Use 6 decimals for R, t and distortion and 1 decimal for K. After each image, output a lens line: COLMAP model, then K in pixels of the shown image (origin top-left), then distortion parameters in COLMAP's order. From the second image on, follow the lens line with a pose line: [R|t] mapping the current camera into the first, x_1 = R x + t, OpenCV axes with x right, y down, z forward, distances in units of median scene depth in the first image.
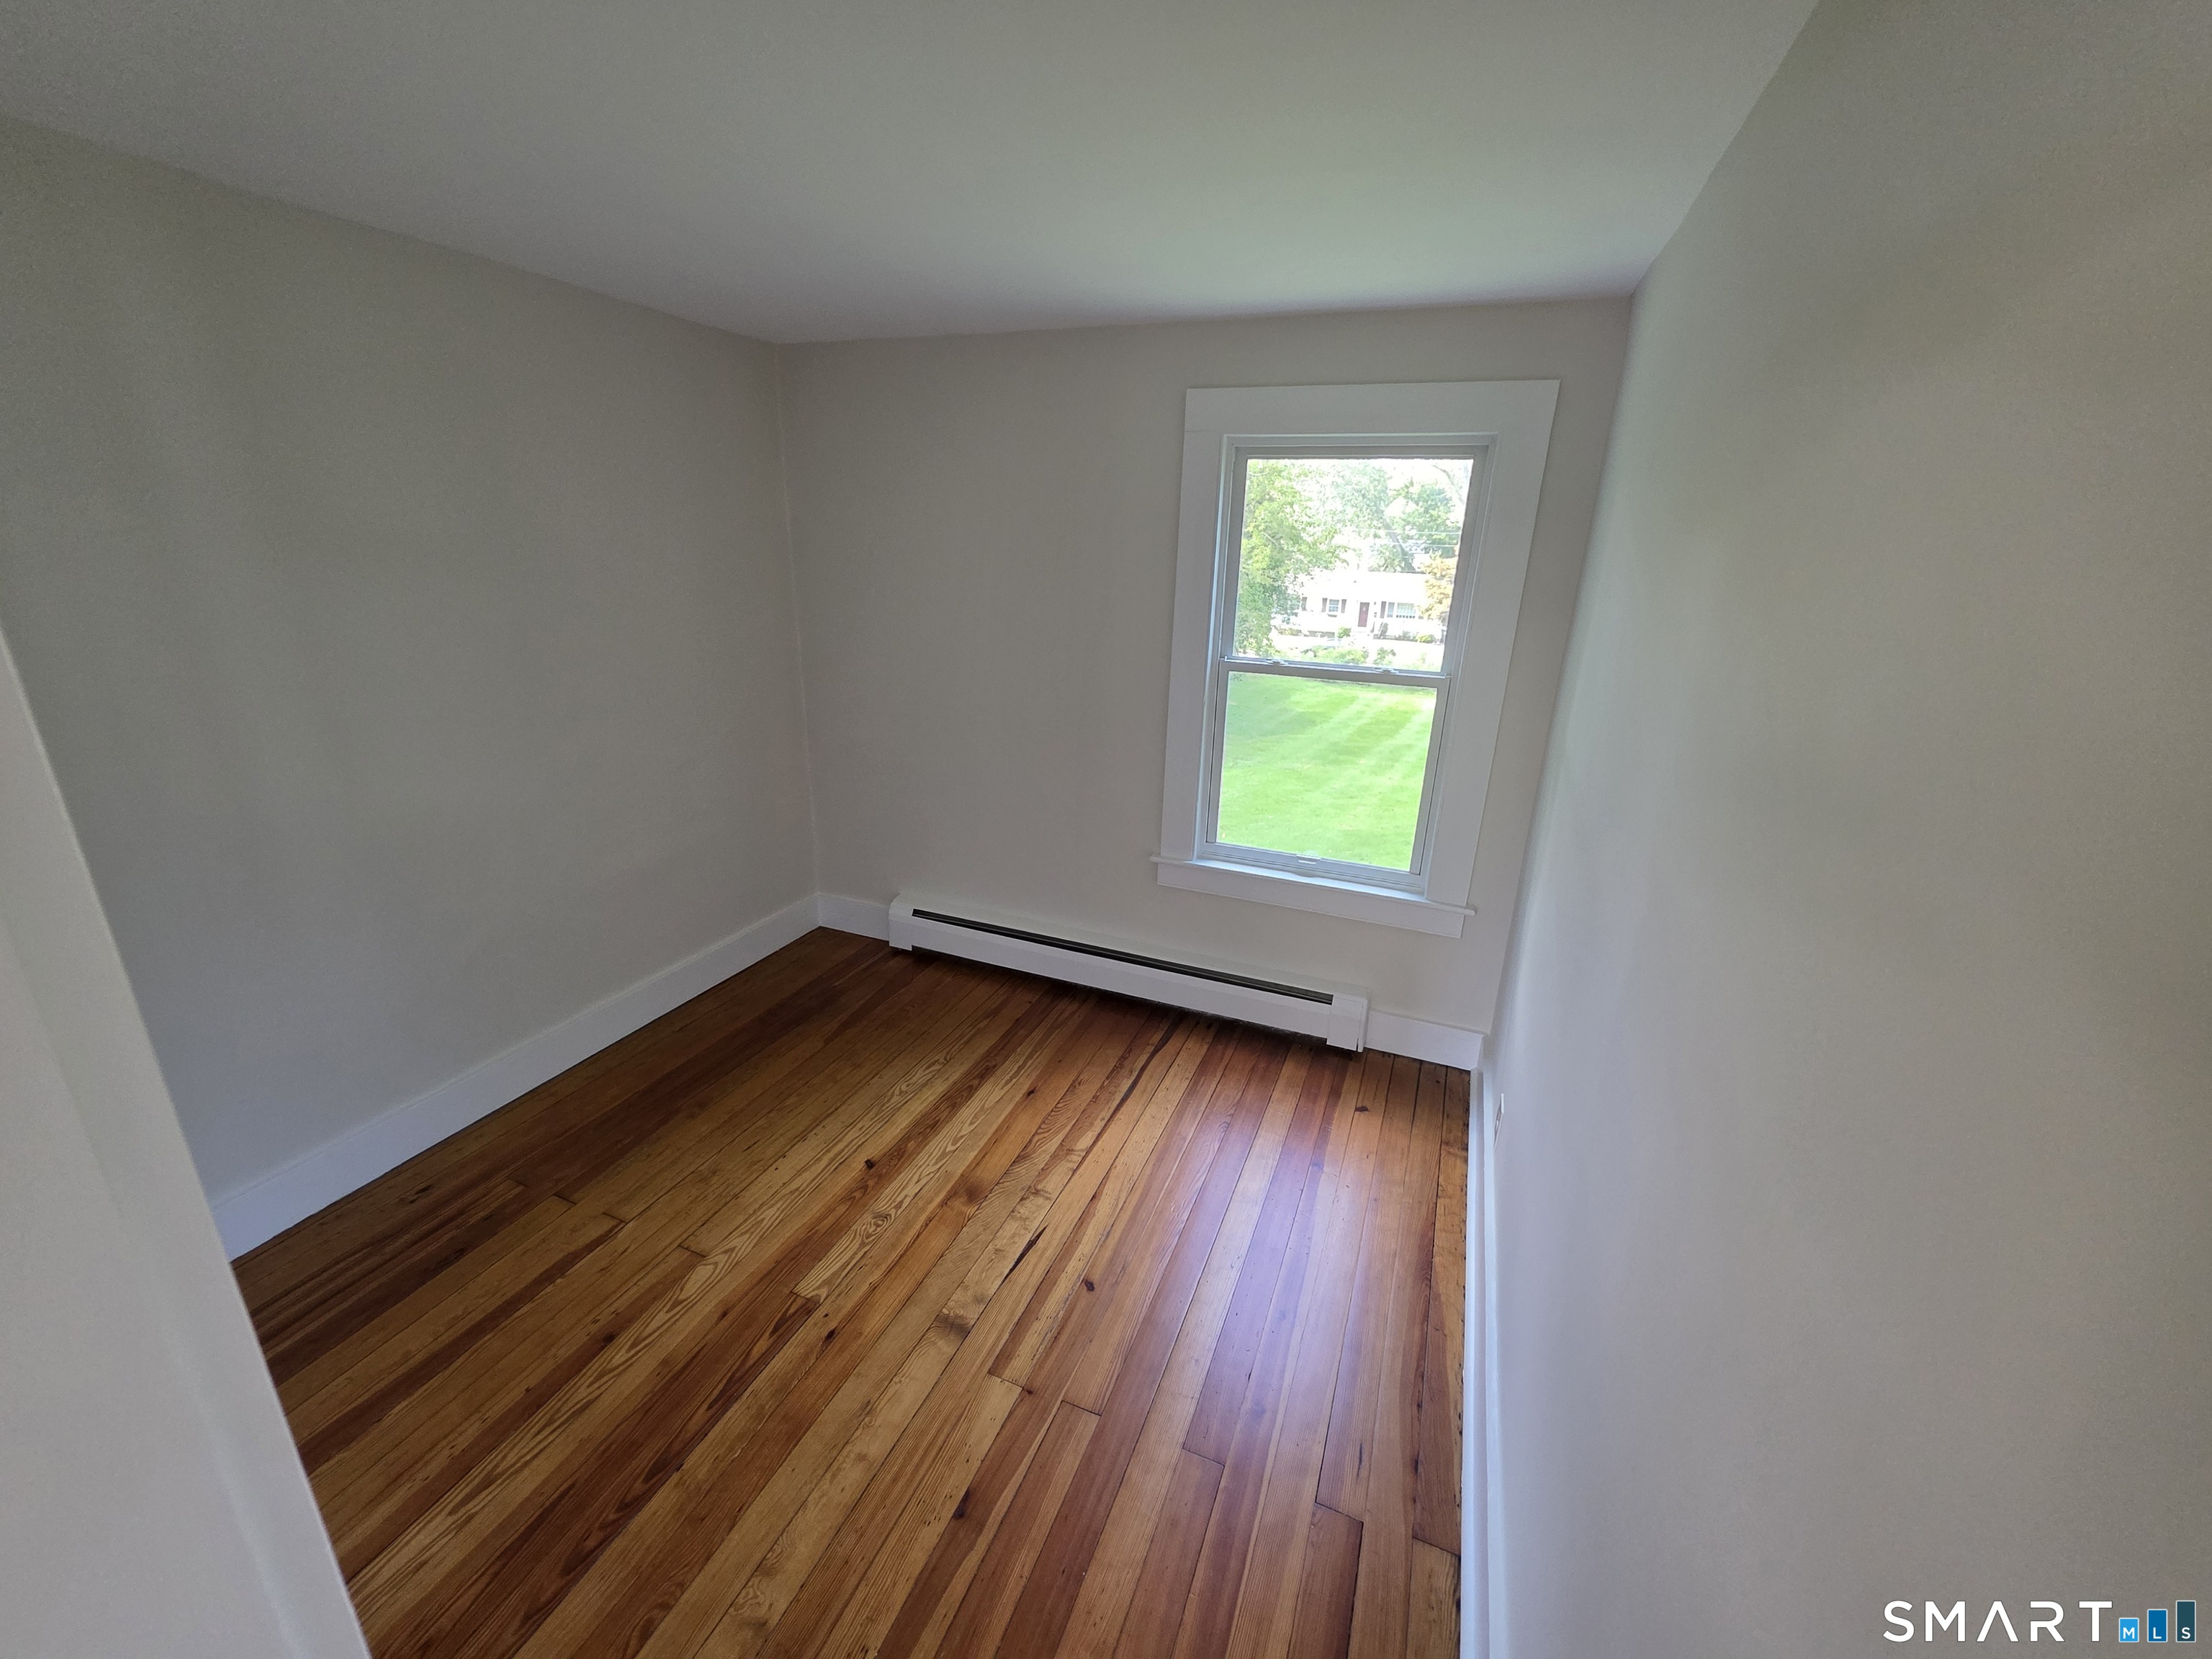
lens RADIAL K [[885.6, 0, 1101.6], [0, 885.6, 833.1], [0, 0, 1]] dist [0.001469, 0.000130]
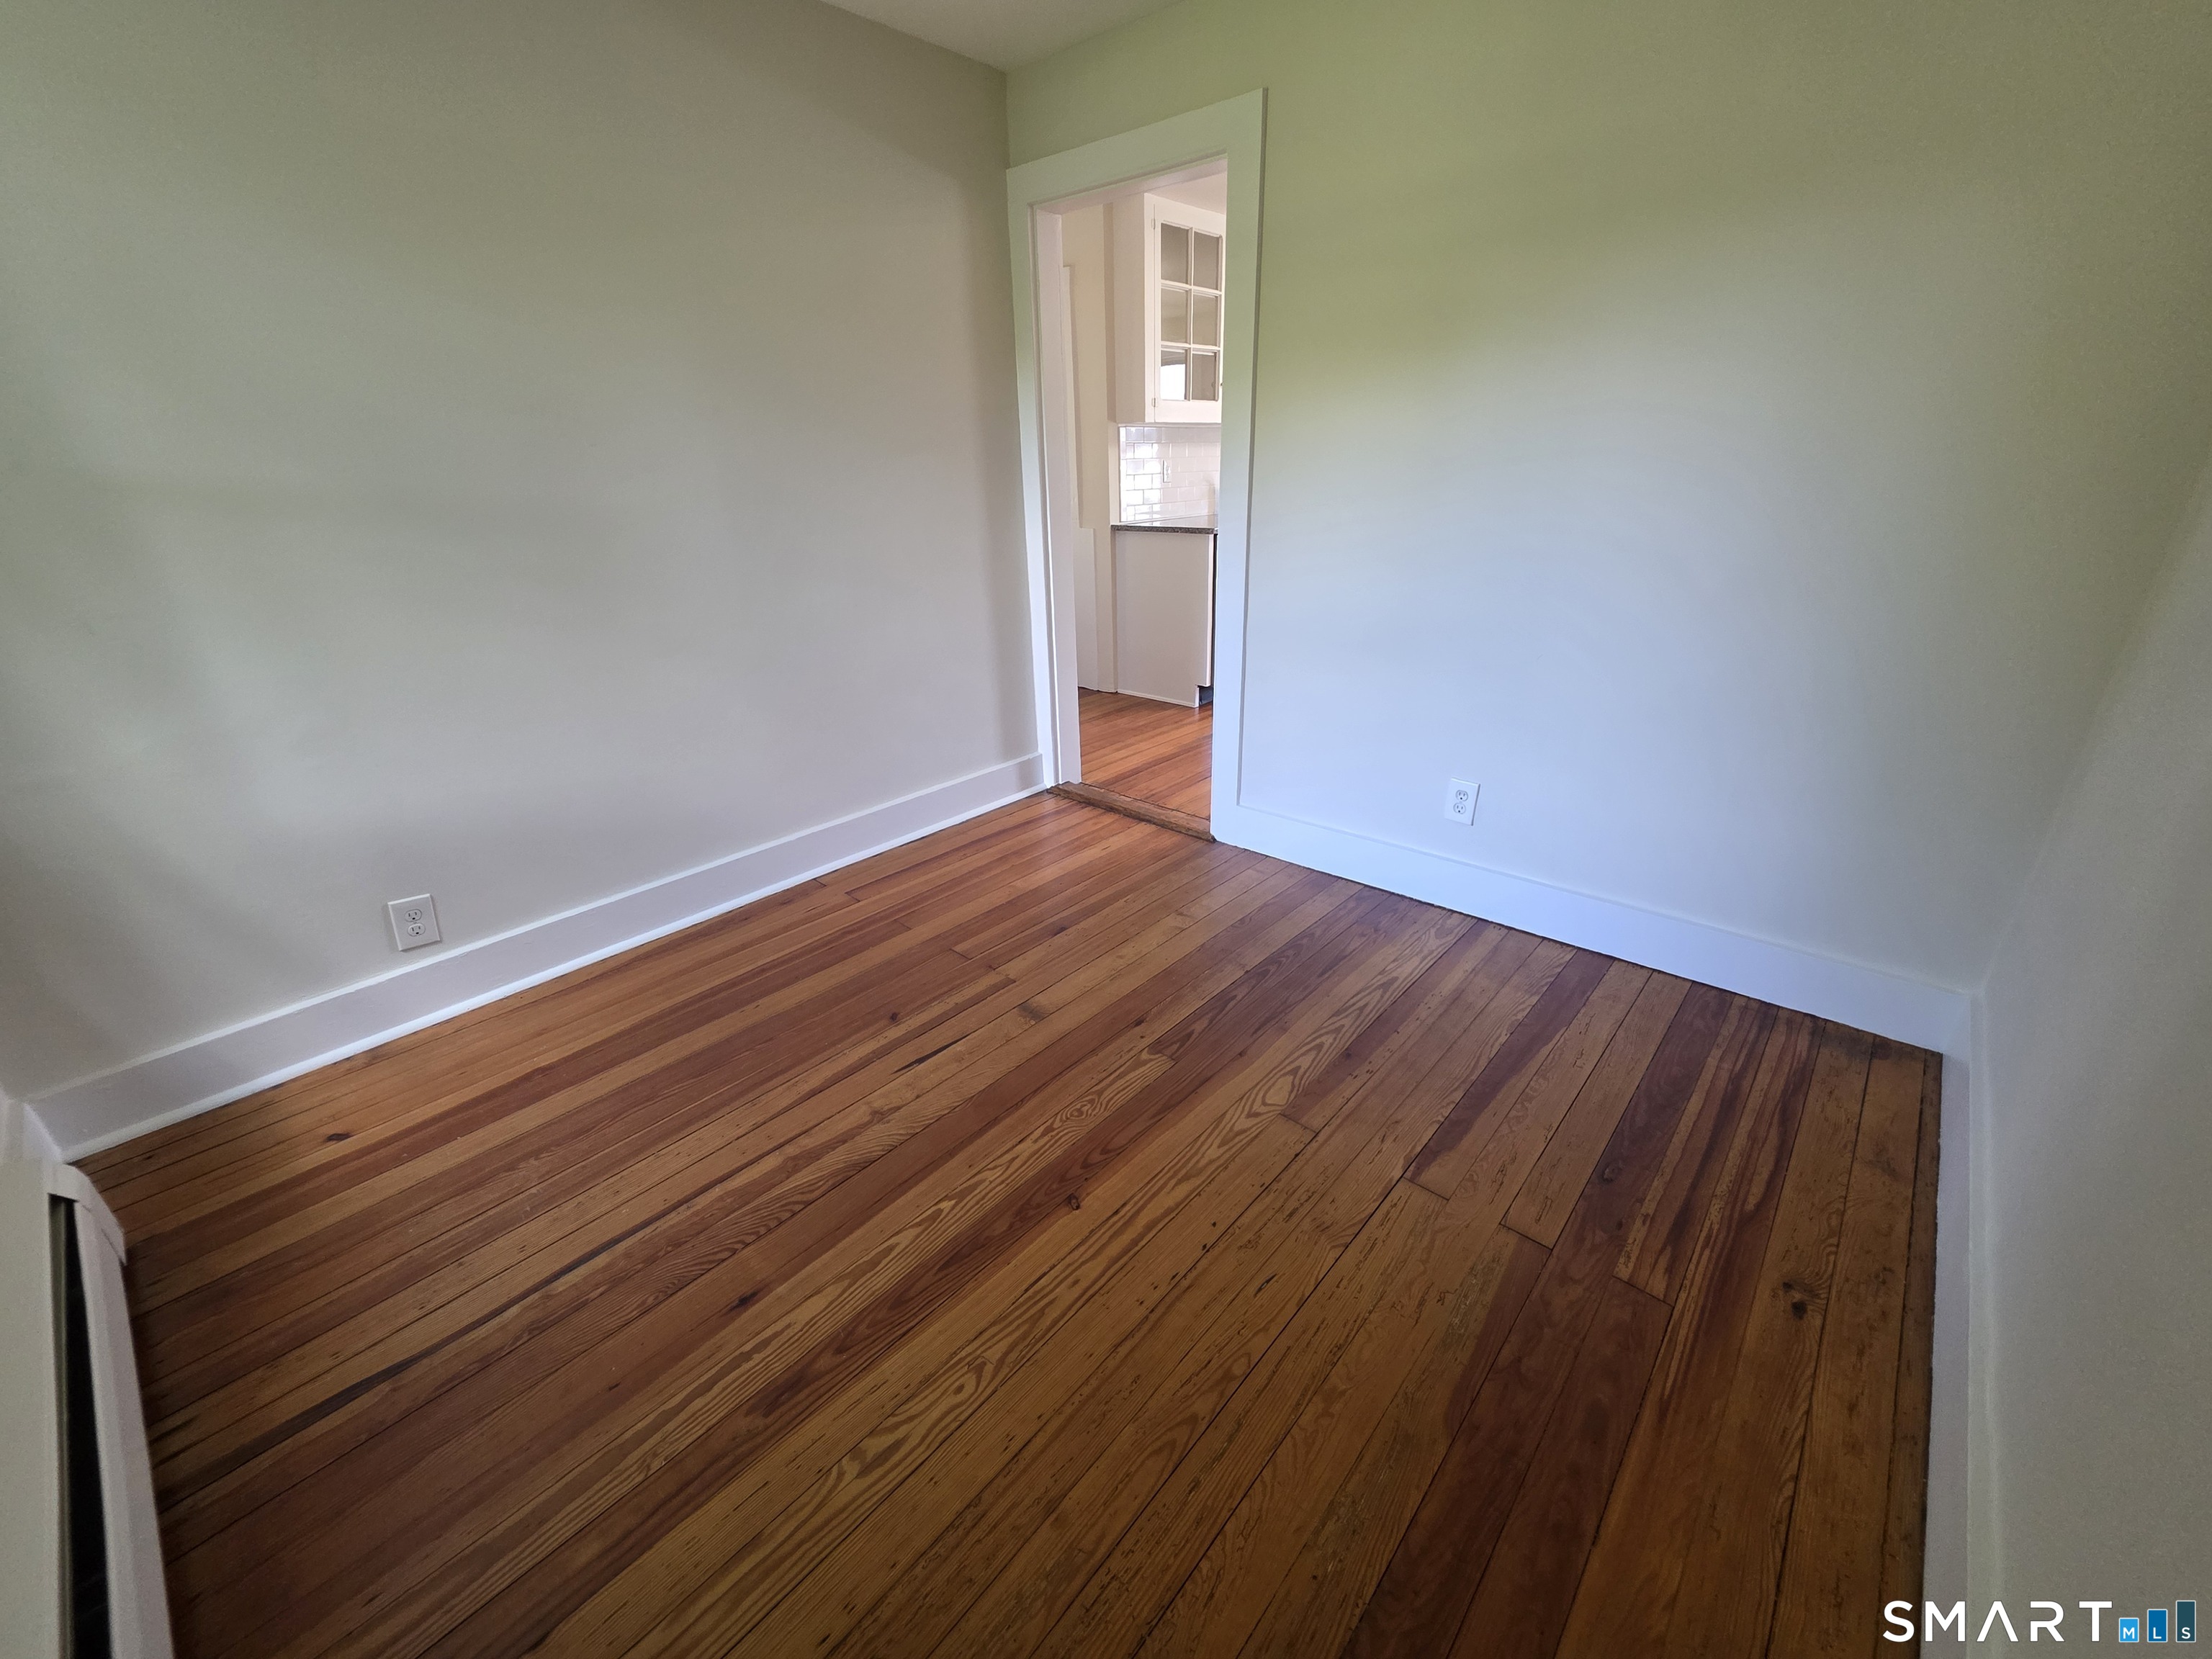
lens RADIAL K [[885.6, 0, 1101.6], [0, 885.6, 833.1], [0, 0, 1]] dist [0.001469, 0.000130]
pose [[-0.941740, -0.135249, 0.307951, -0.495184], [0.104218, 0.753187, 0.649498, -0.269626], [-0.319789, 0.643752, -0.695211, 1.418693]]
